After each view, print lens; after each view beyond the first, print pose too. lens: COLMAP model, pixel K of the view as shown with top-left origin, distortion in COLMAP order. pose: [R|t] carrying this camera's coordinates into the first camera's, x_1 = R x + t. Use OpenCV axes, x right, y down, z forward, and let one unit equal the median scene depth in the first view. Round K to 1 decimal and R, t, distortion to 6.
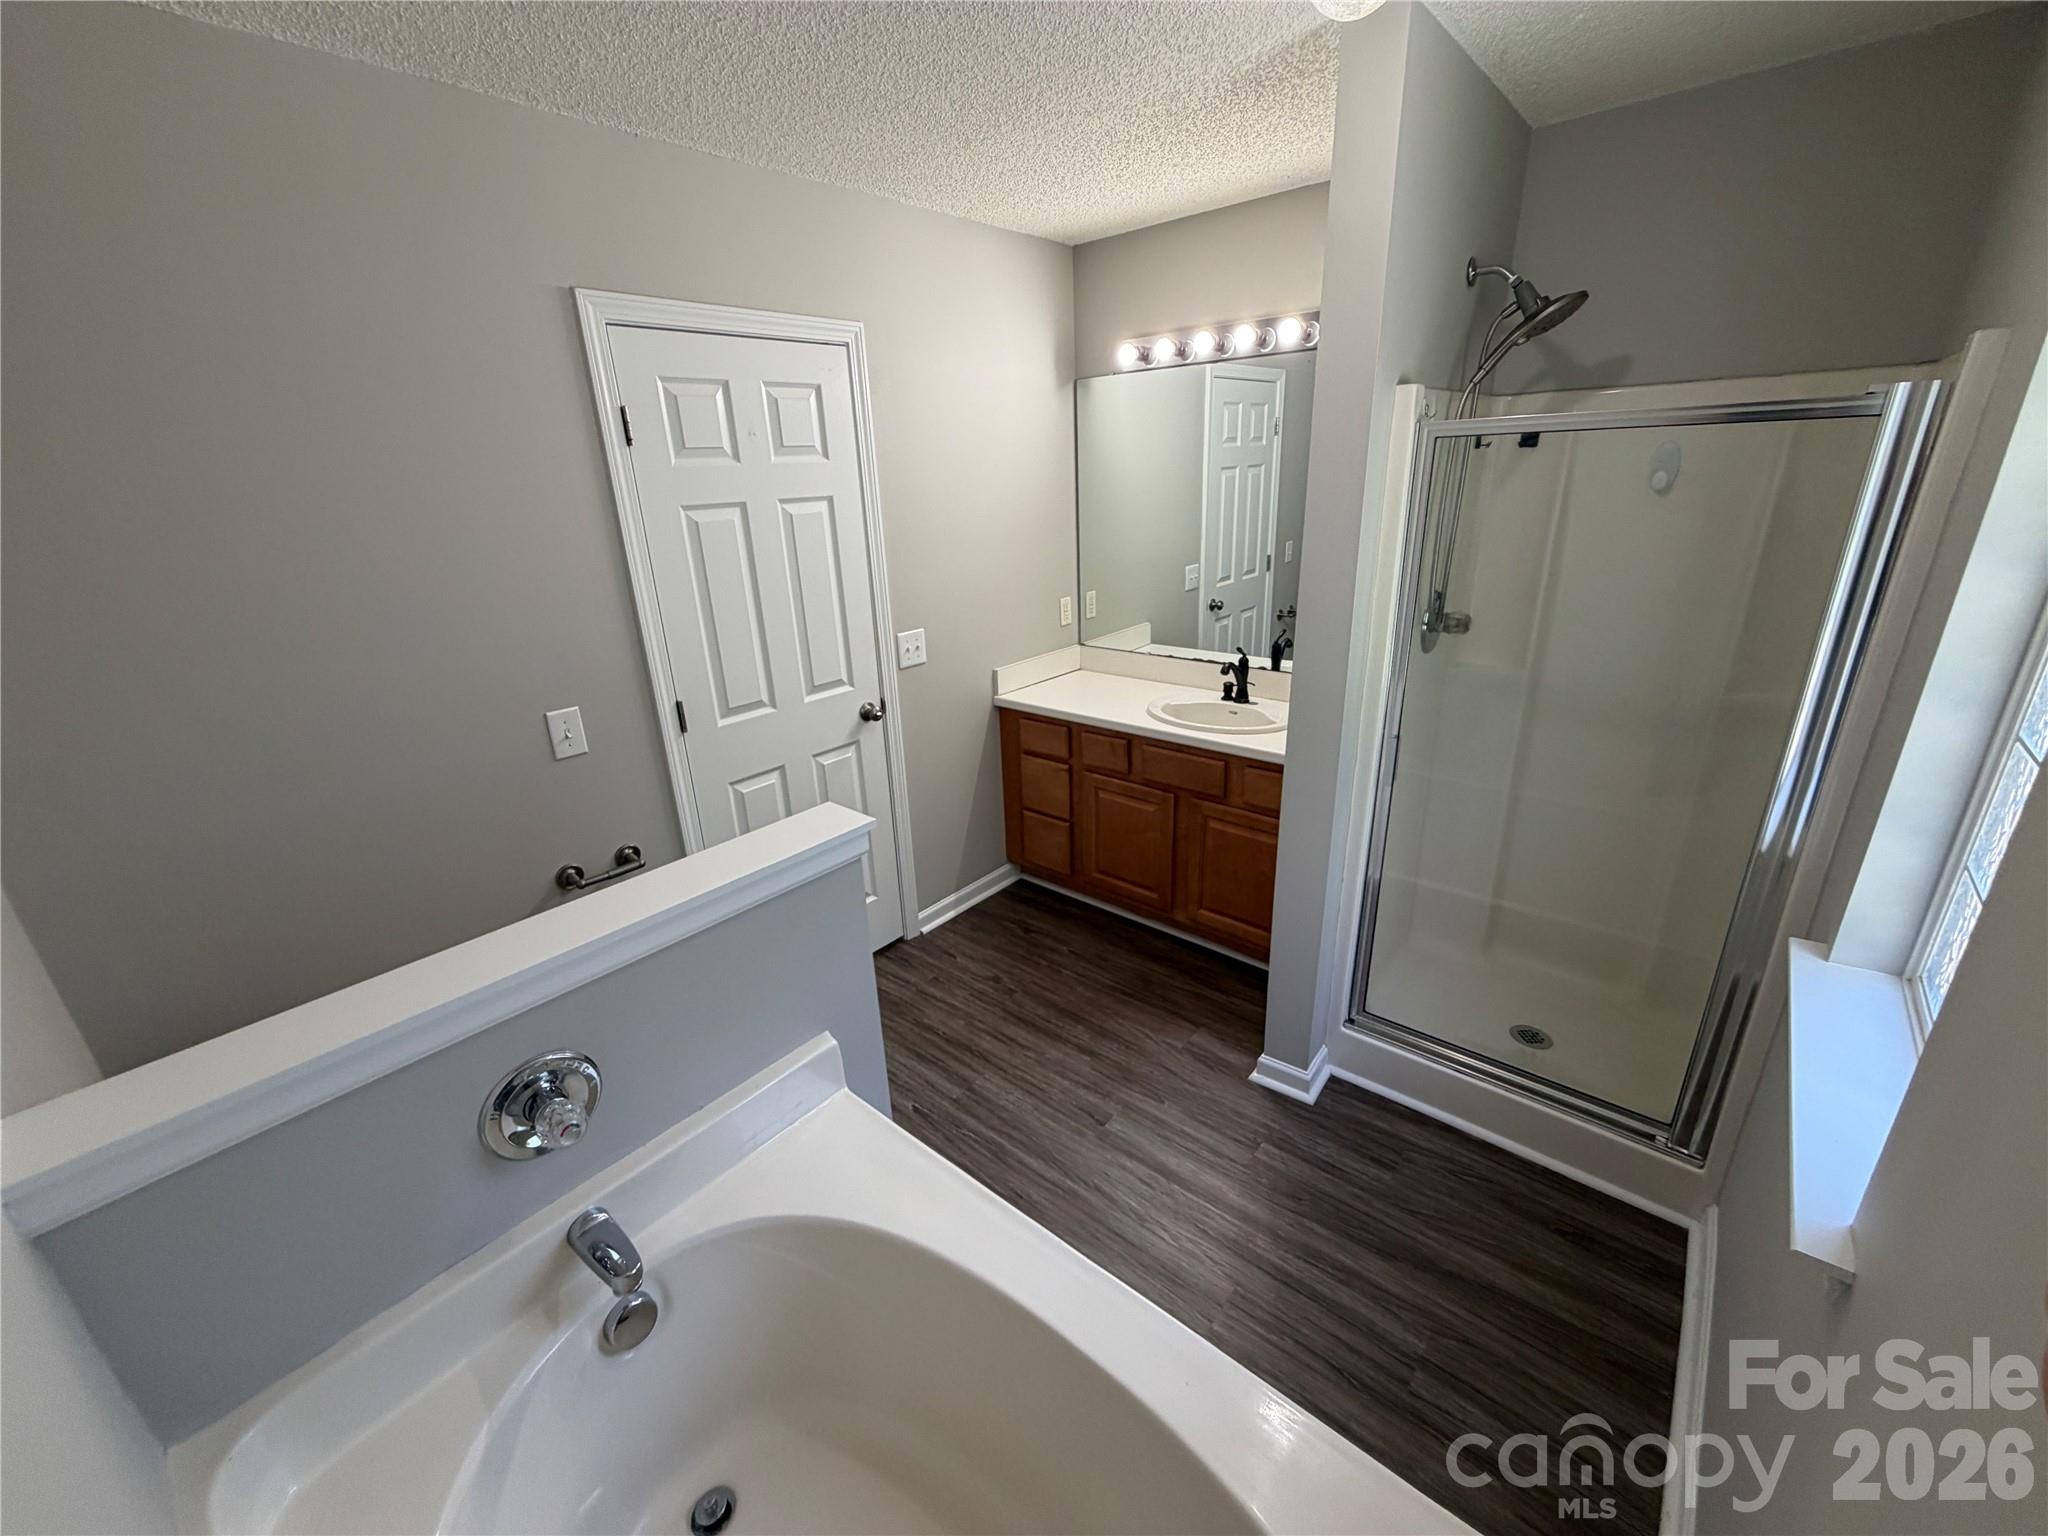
lens RADIAL K [[818.7, 0, 1017.9], [0, 818.7, 767.8], [0, 0, 1]] dist [-0.000016, 0.000173]
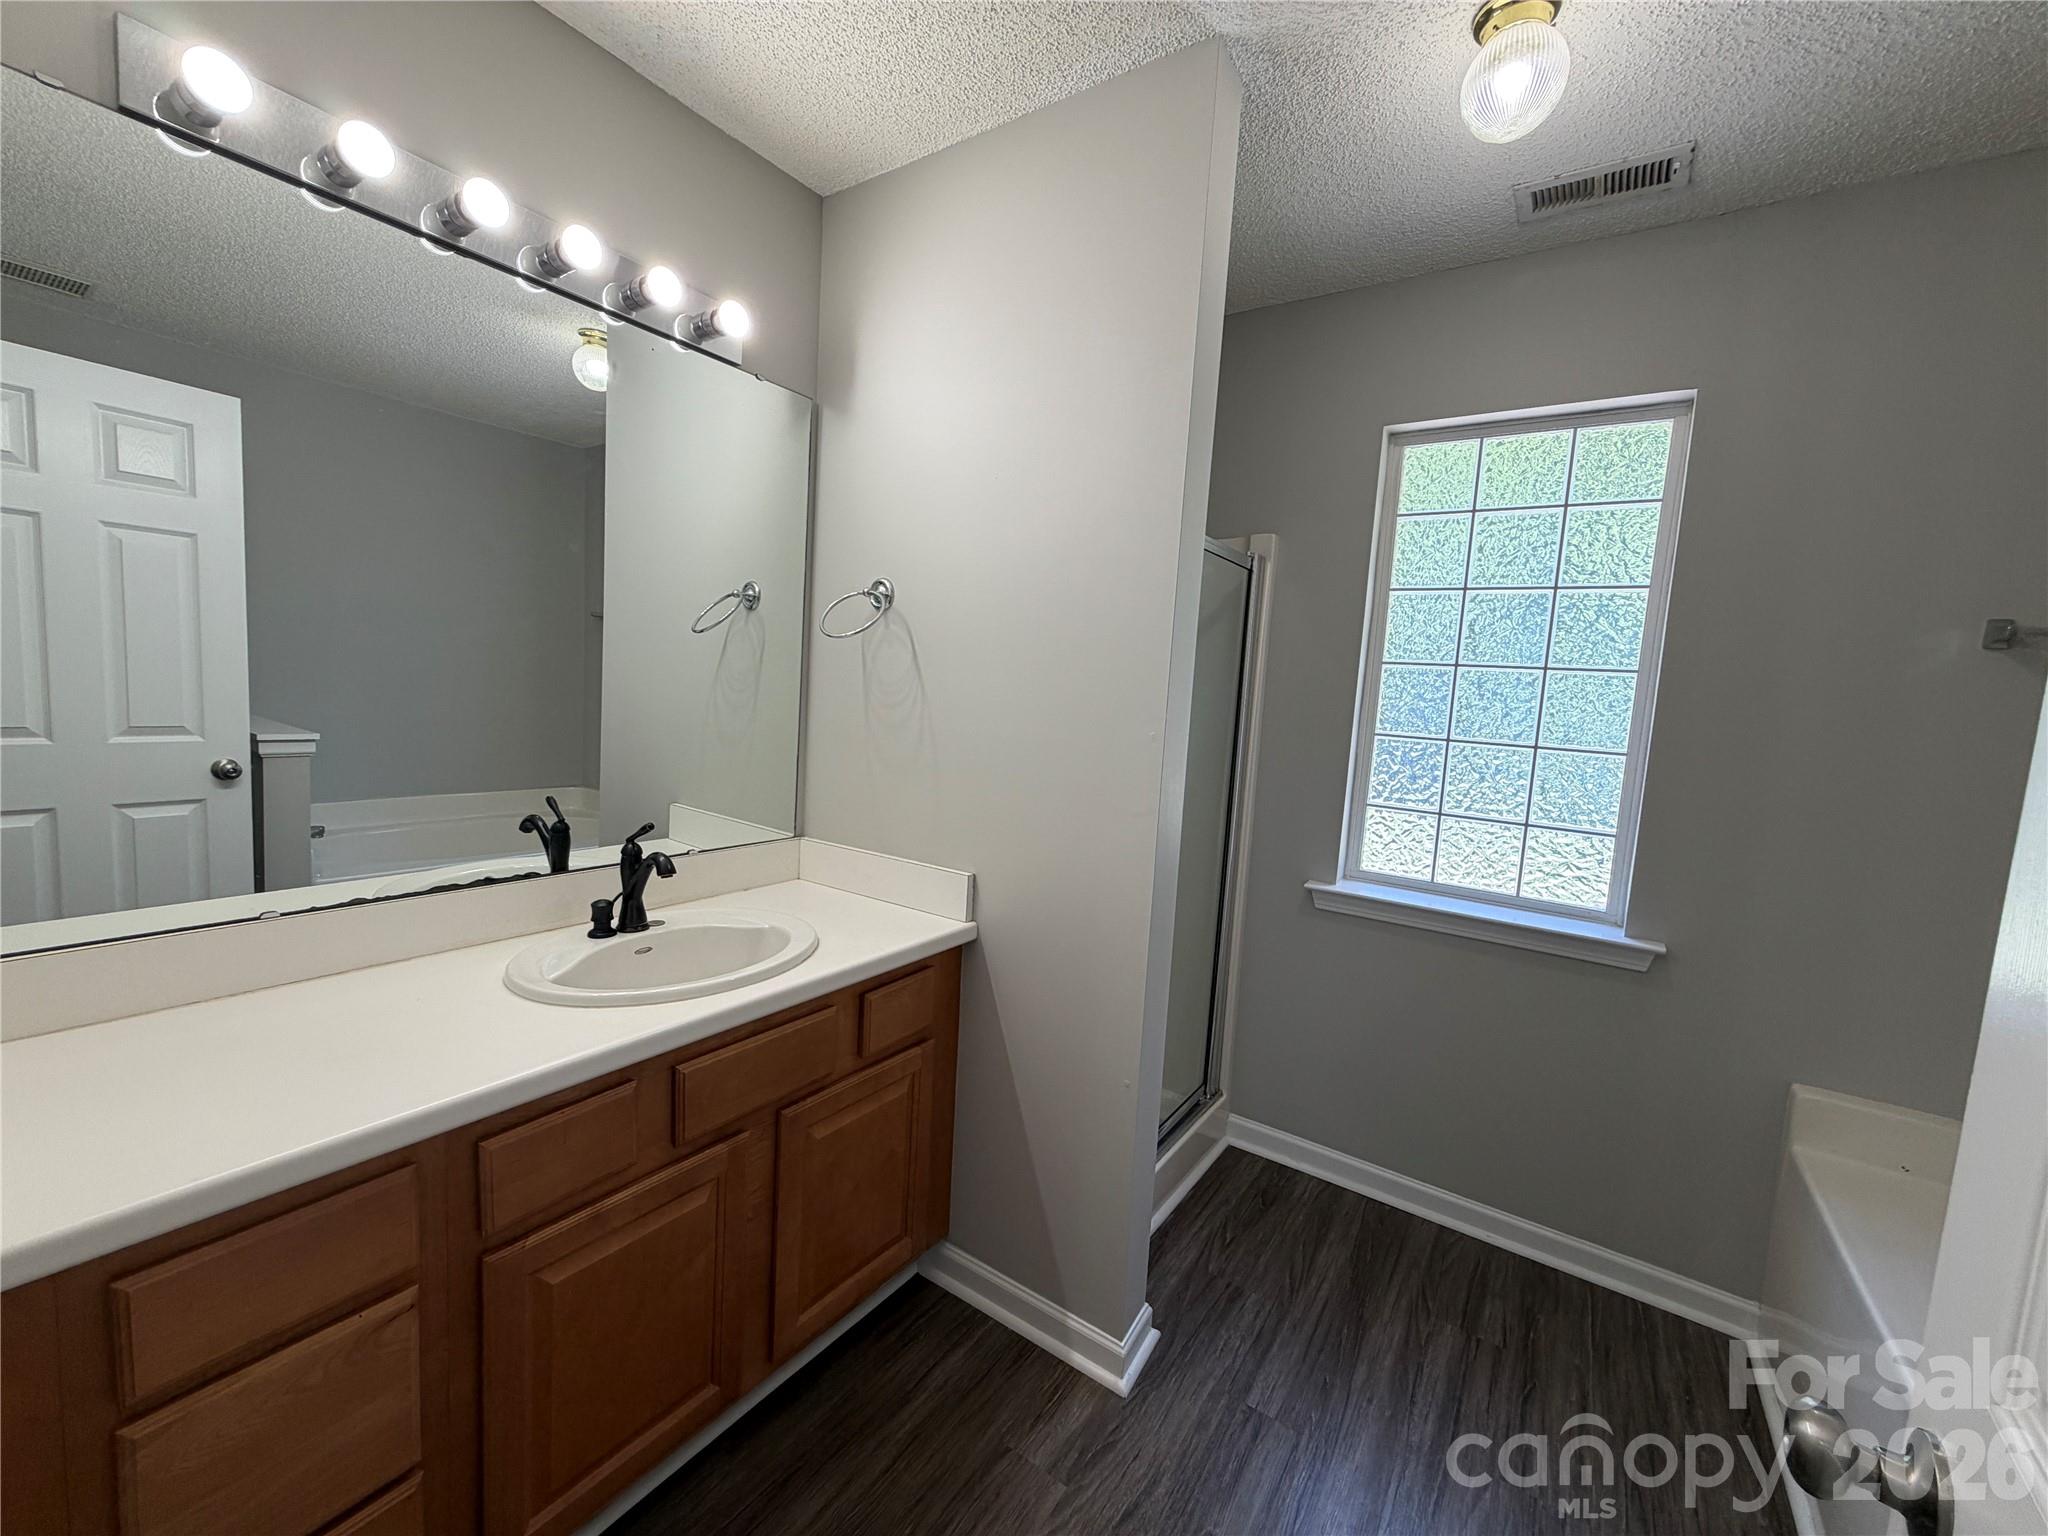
lens RADIAL K [[818.7, 0, 1017.9], [0, 818.7, 767.8], [0, 0, 1]] dist [-0.000016, 0.000173]
pose [[-0.119721, -0.060046, 0.990990, -0.324483], [0.287016, 0.953455, 0.092446, -0.189267], [-0.950415, 0.295498, -0.096914, 0.951873]]
